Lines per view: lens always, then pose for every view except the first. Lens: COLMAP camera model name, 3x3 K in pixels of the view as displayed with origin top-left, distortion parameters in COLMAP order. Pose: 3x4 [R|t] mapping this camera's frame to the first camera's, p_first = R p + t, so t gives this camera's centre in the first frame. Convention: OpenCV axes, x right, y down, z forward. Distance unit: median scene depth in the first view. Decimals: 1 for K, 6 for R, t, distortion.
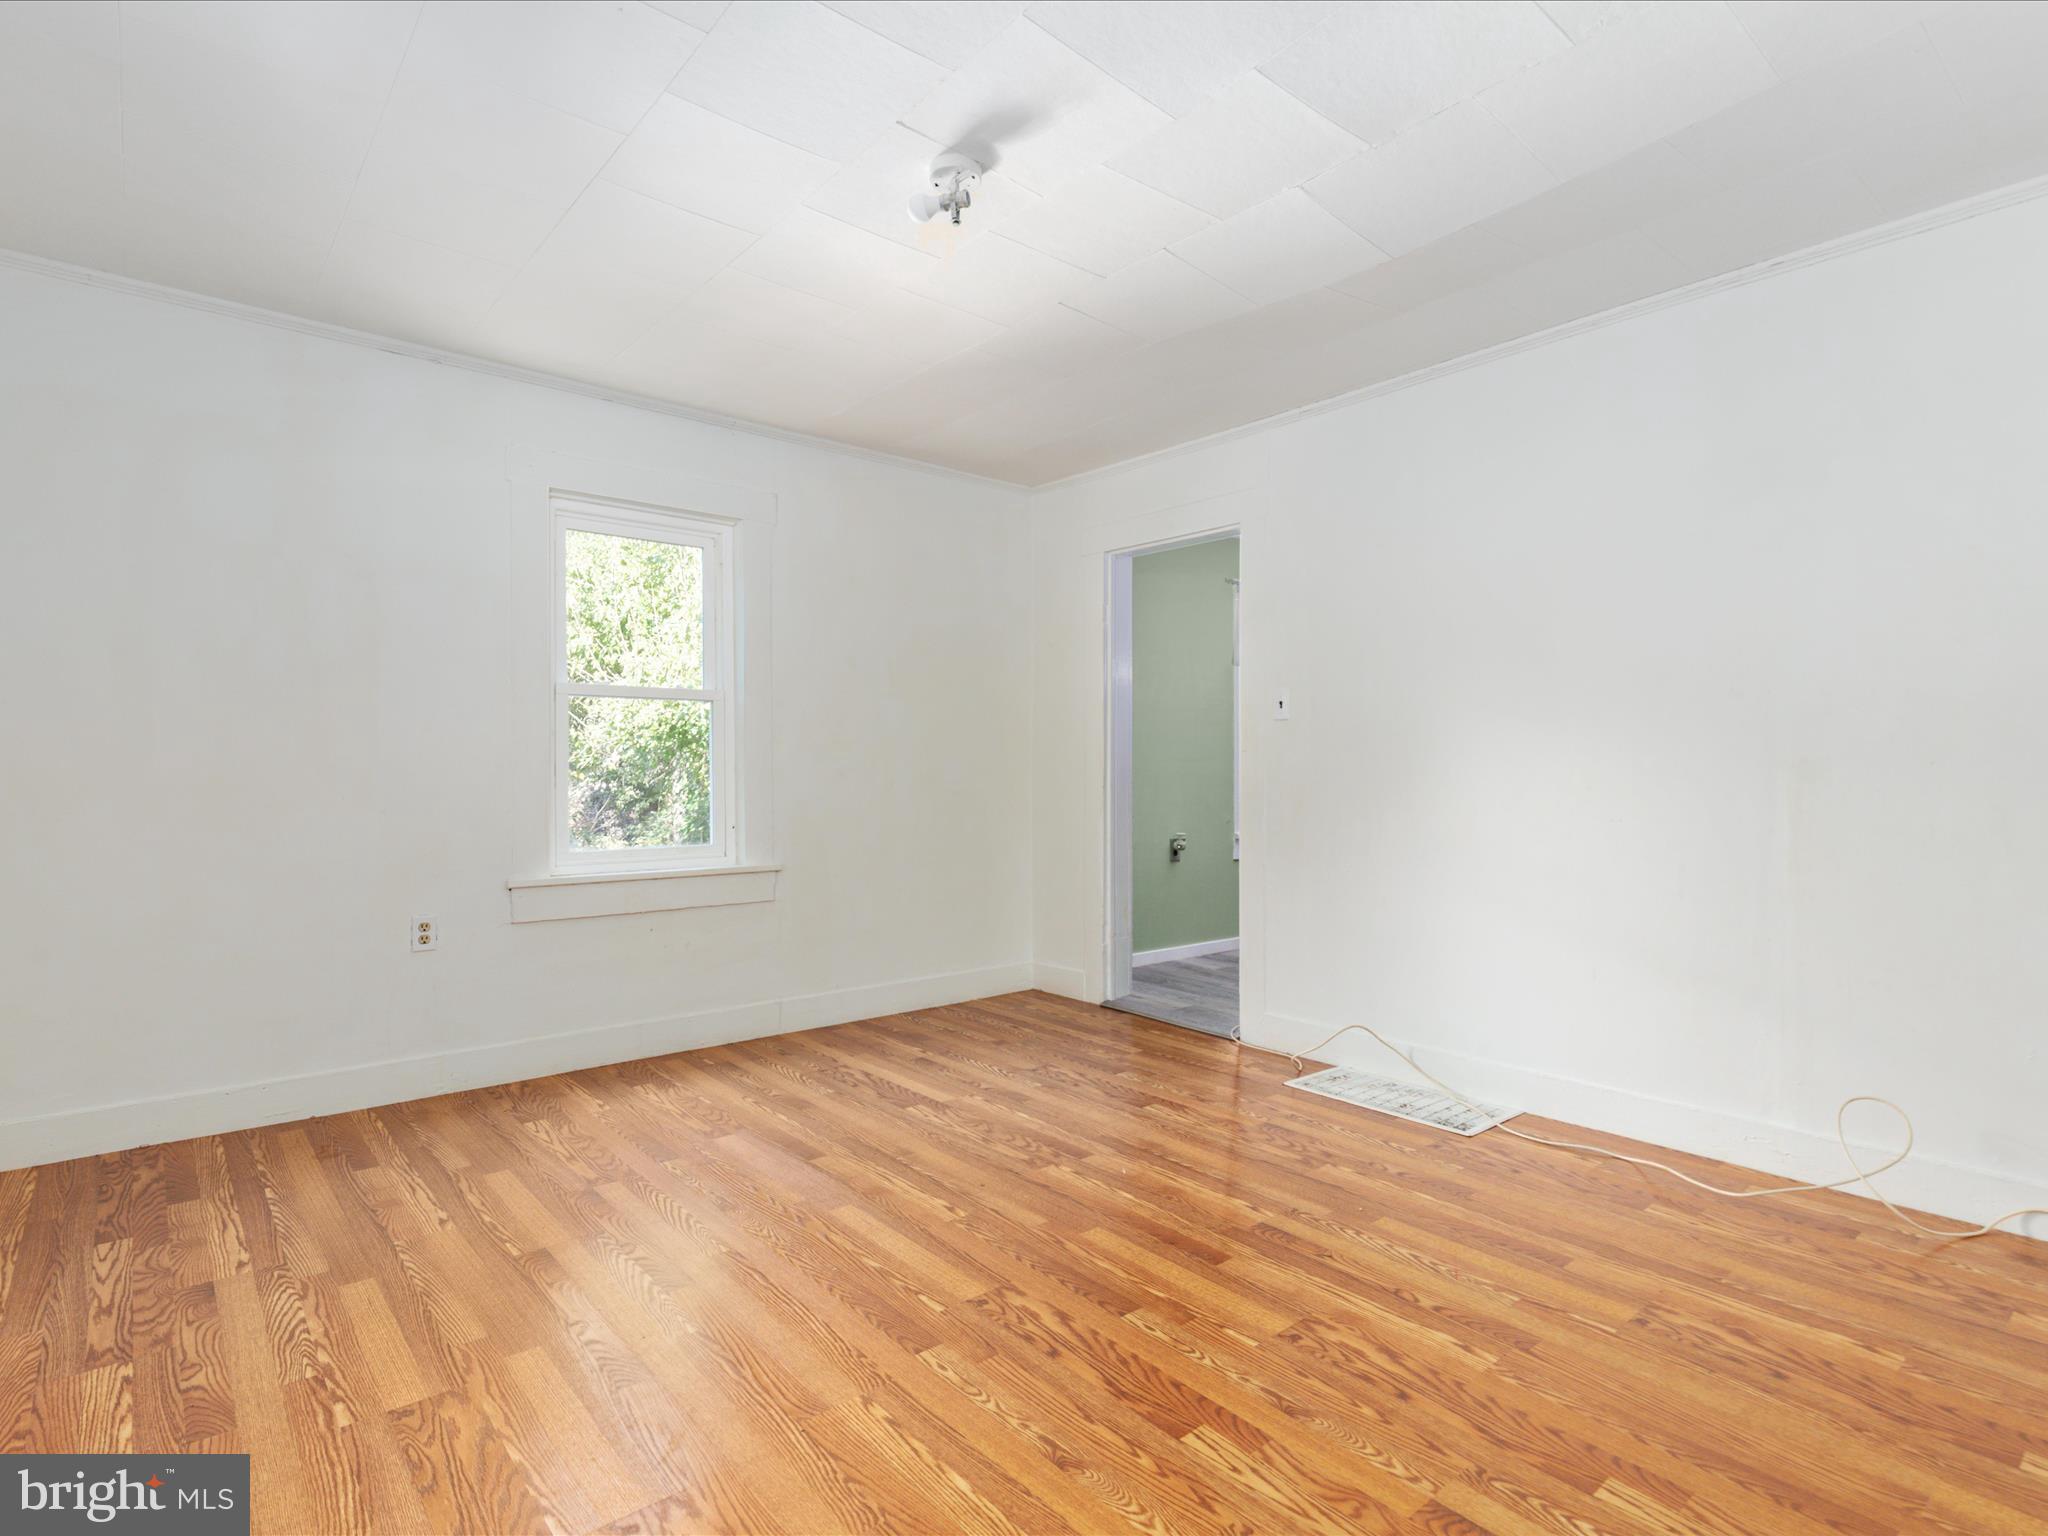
lens RADIAL K [[1008.1, 0, 1023.6], [0, 1008.1, 769.1], [0, 0, 1]] dist [-0.001099, -0.000274]
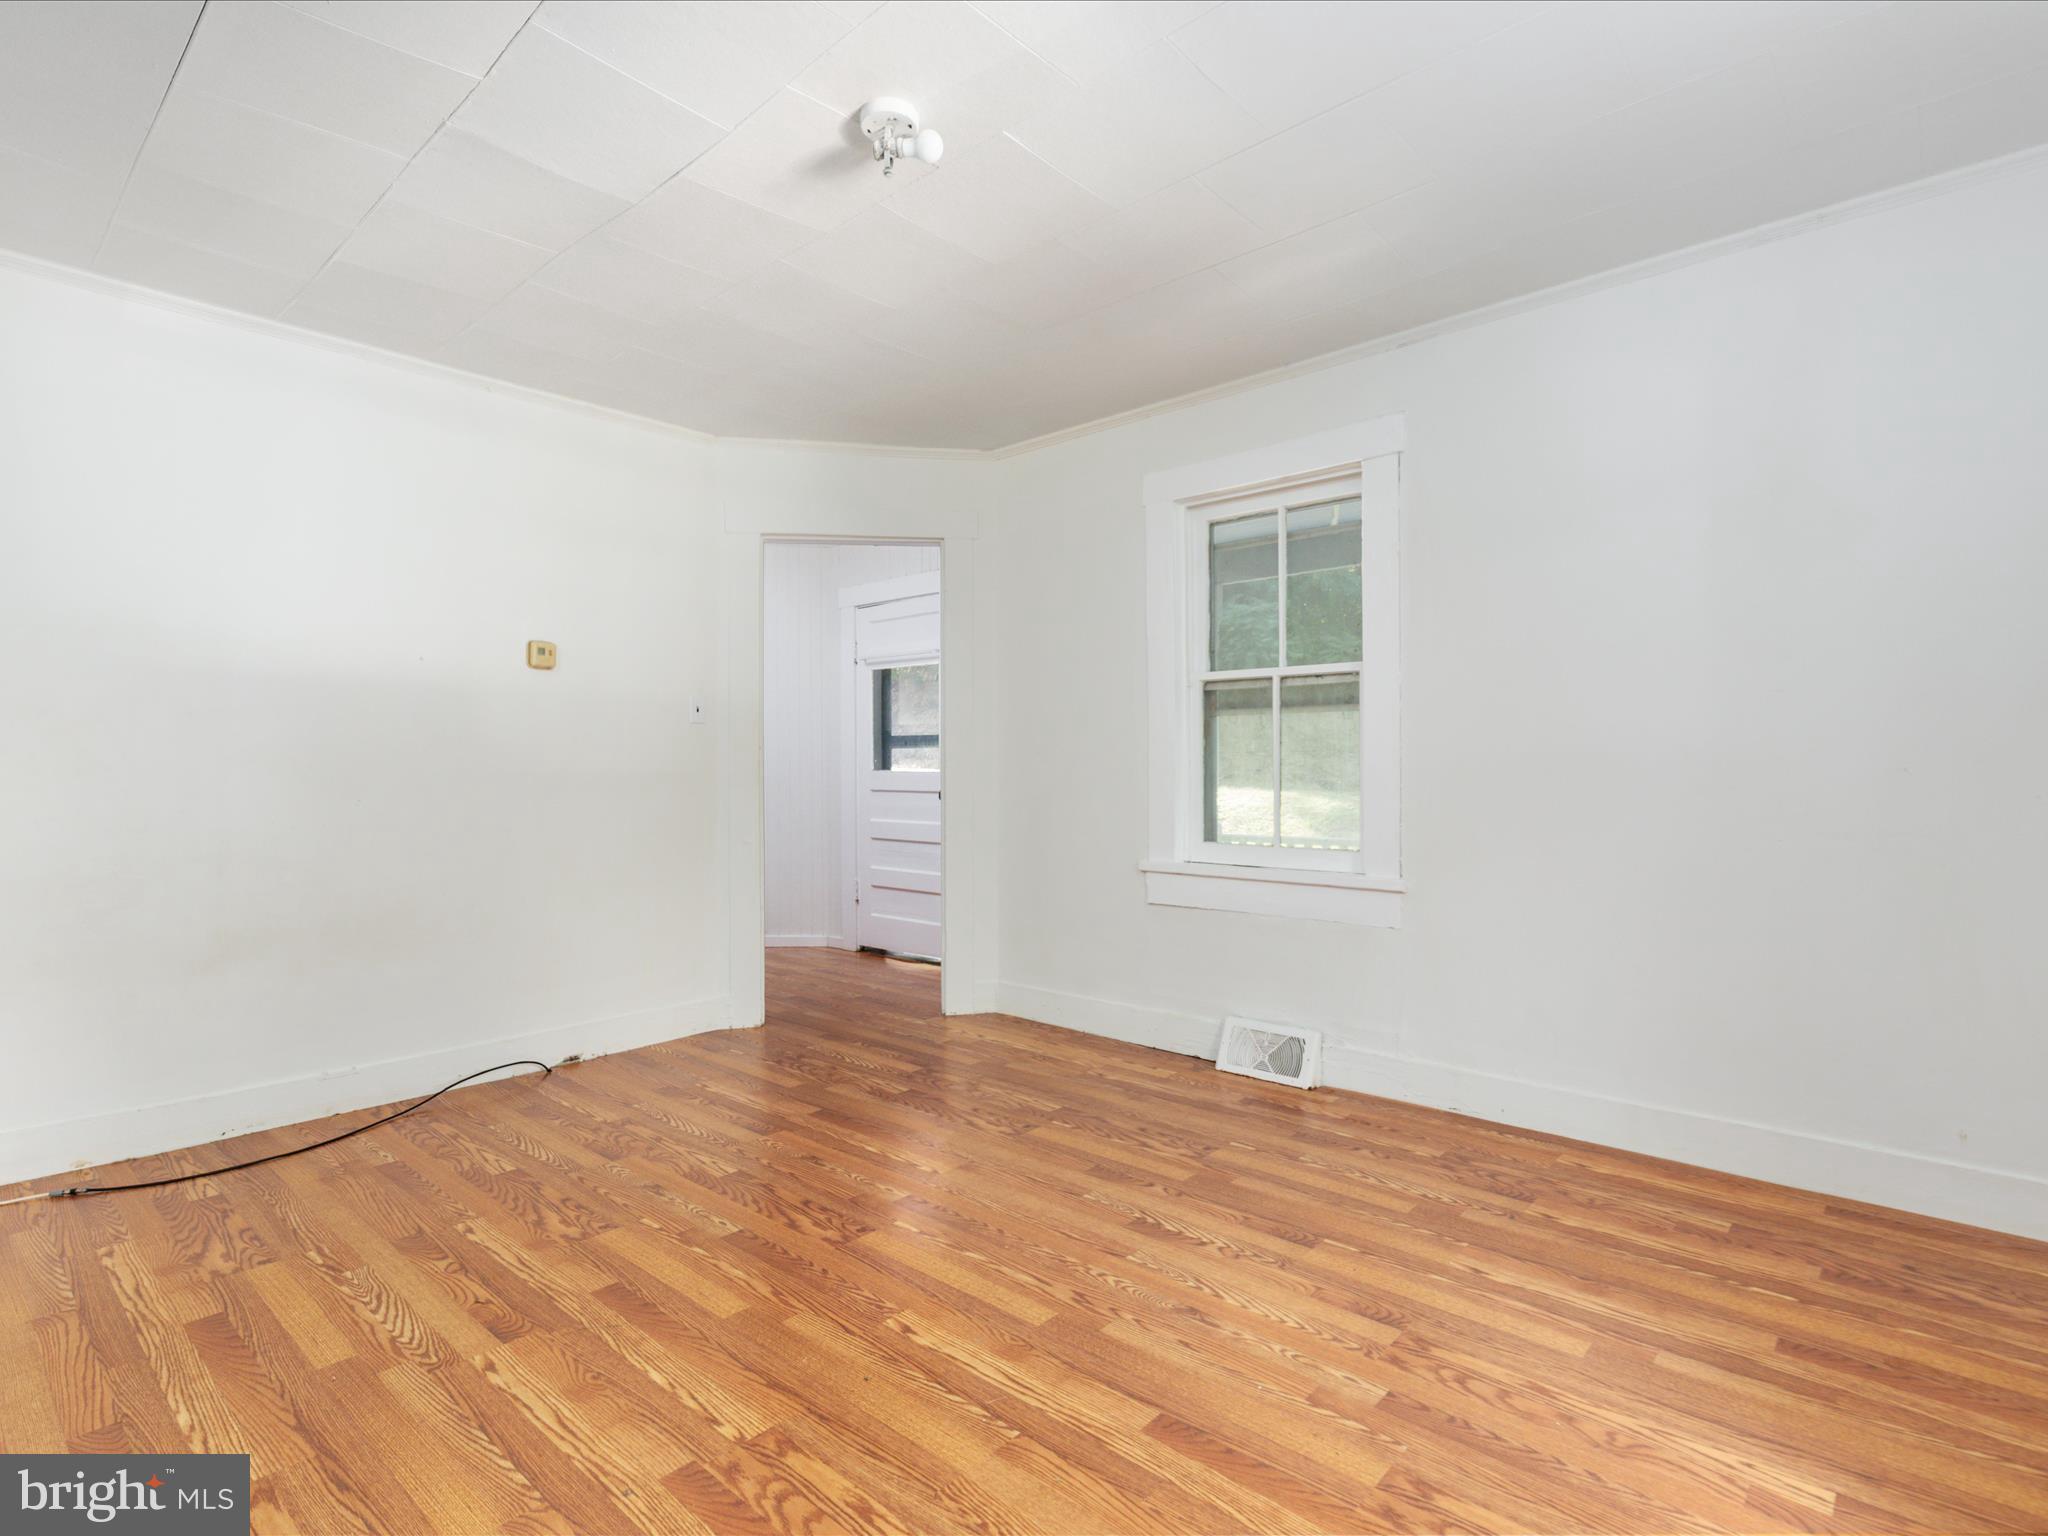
lens RADIAL K [[1008.1, 0, 1024.4], [0, 1008.1, 768.8], [0, 0, 1]] dist [-0.001099, -0.000274]
pose [[-0.990755, 0.004640, -0.135581, -0.069767], [0.004663, 0.999989, 0.000152, 0.004174], [0.135580, -0.000481, -0.990766, 2.108414]]
